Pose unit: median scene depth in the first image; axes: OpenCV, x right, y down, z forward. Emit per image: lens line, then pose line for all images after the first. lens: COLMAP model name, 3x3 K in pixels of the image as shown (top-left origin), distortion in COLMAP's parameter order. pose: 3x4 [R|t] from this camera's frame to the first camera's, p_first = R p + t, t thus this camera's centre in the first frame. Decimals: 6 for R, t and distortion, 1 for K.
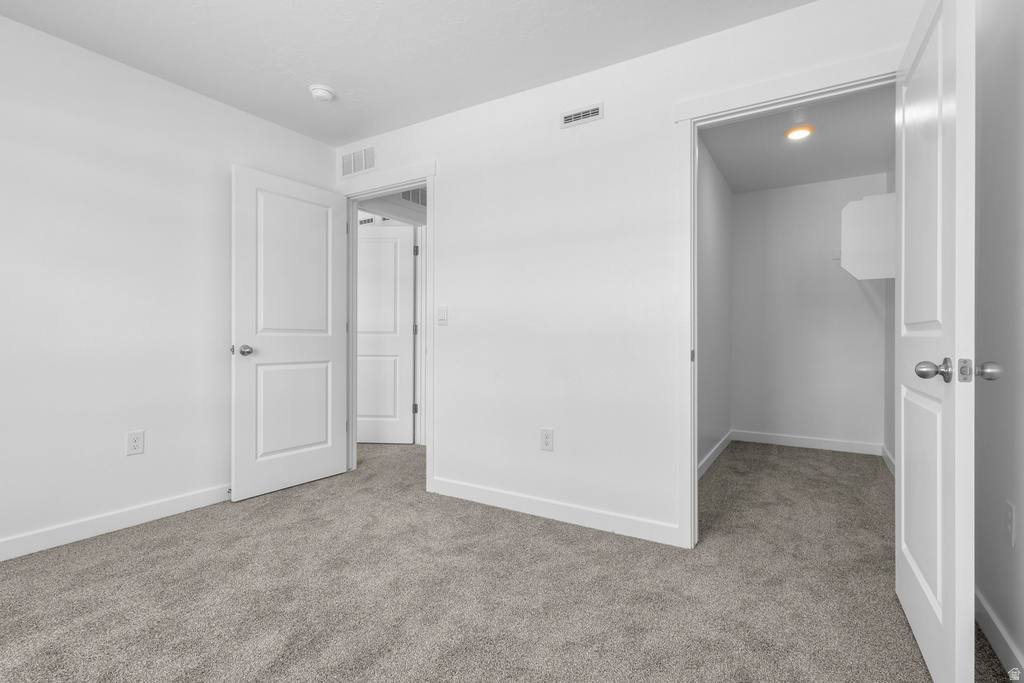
lens RADIAL K [[508.0, 0, 512.0], [0, 508.0, 341.5], [0, 0, 1]] dist [0.024632, -0.000103]
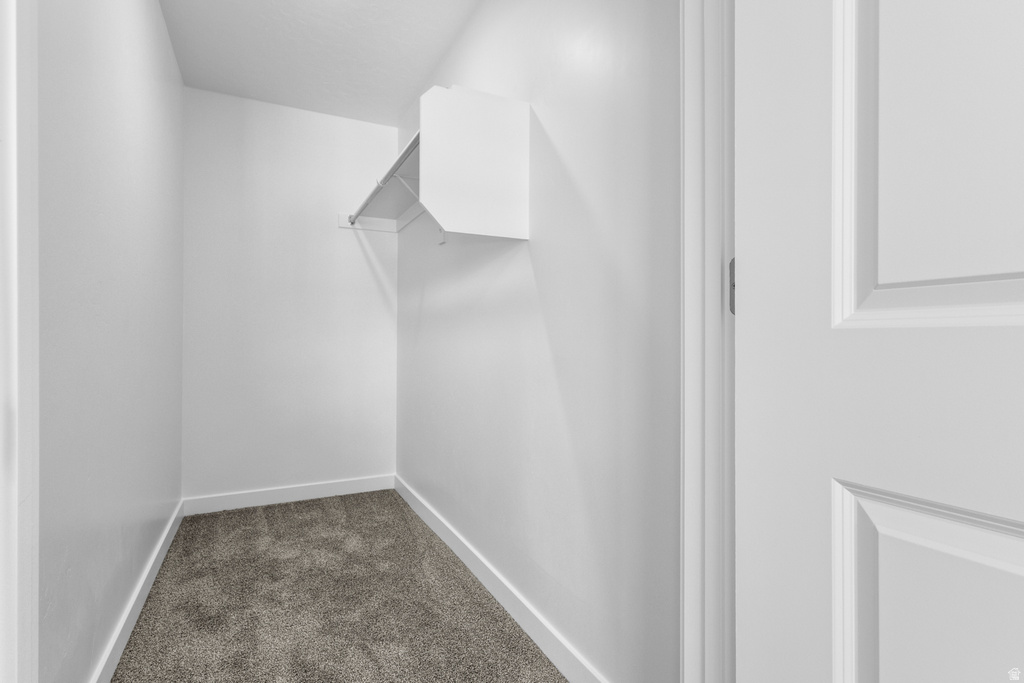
lens RADIAL K [[479.1, 0, 512.0], [0, 479.1, 341.5], [0, 0, 1]] dist [0.000394, 0.000039]
pose [[0.519273, -0.001759, 0.854607, 0.212008], [0.003618, 0.999993, -0.000140, -0.000890], [-0.854601, 0.003165, 0.519276, 0.528201]]
